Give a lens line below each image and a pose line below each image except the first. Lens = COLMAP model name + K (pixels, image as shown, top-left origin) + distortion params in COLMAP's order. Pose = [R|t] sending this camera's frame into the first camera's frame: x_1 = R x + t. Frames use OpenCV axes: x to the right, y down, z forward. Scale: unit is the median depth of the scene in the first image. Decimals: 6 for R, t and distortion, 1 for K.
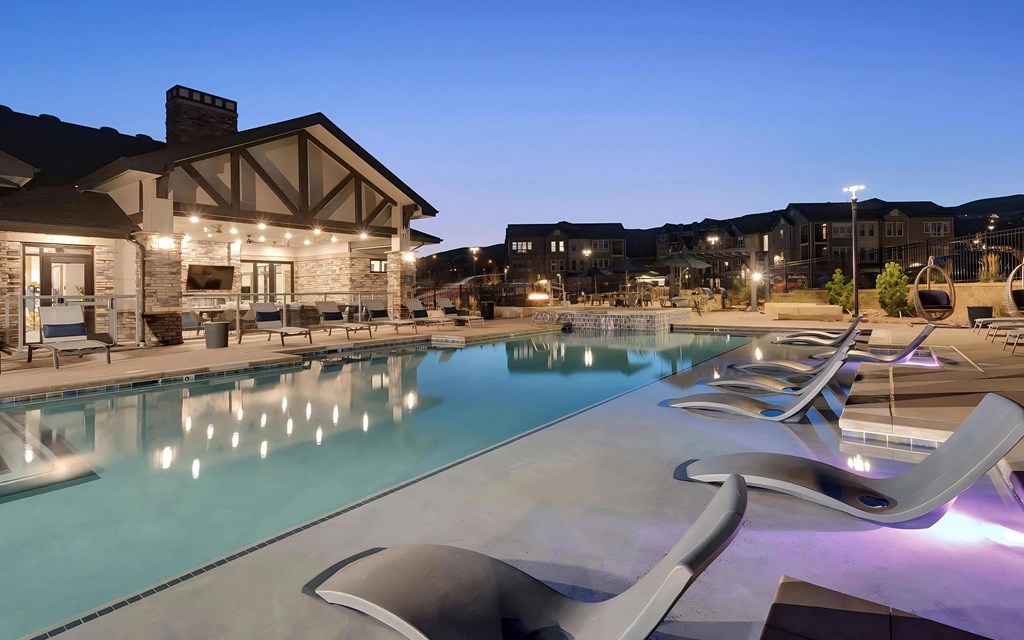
lens RADIAL K [[492.3, 0, 534.7], [0, 492.3, 313.1], [0, 0, 1]] dist [0.003427, 0.000757]
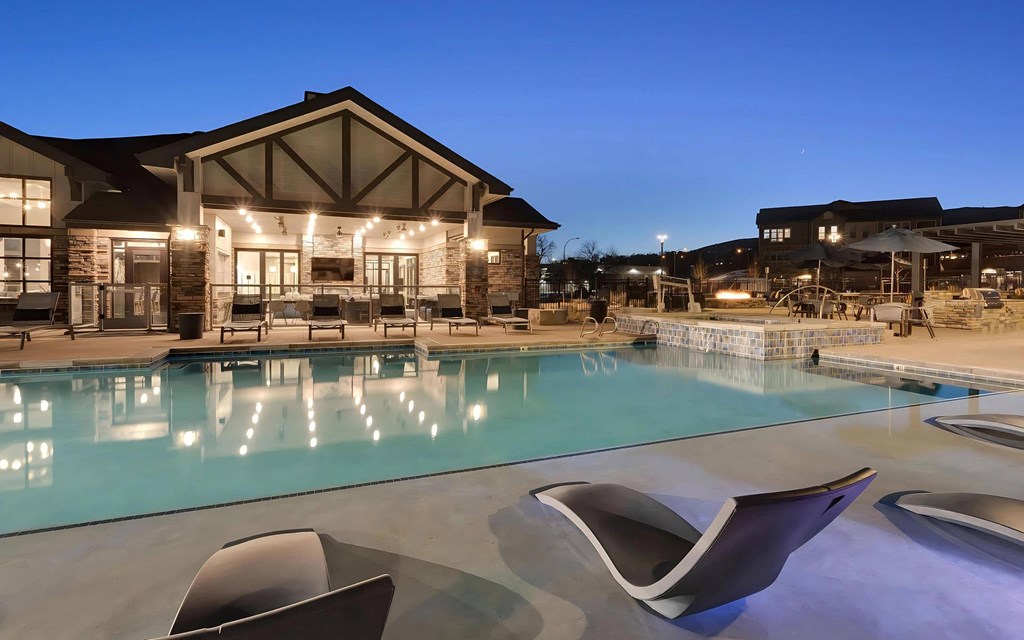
lens RADIAL K [[492.3, 0, 534.7], [0, 492.3, 313.1], [0, 0, 1]] dist [0.003427, 0.000757]
pose [[0.851826, 0.045615, -0.521834, 0.282556], [-0.039973, 0.998957, 0.022071, -0.018834], [0.522297, 0.002059, 0.852761, 0.327606]]
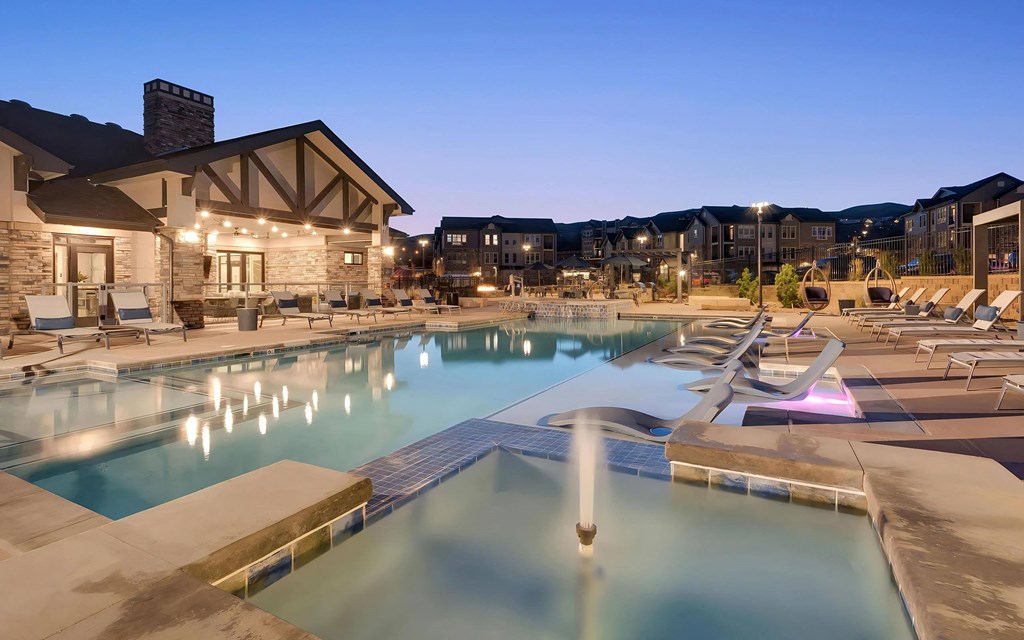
lens RADIAL K [[492.3, 0, 534.7], [0, 492.3, 313.1], [0, 0, 1]] dist [0.003427, 0.000757]
pose [[0.987821, 0.002845, 0.155569, -0.104978], [-0.005368, 0.999861, 0.015801, 0.005143], [-0.155503, -0.016444, 0.987699, -0.141669]]
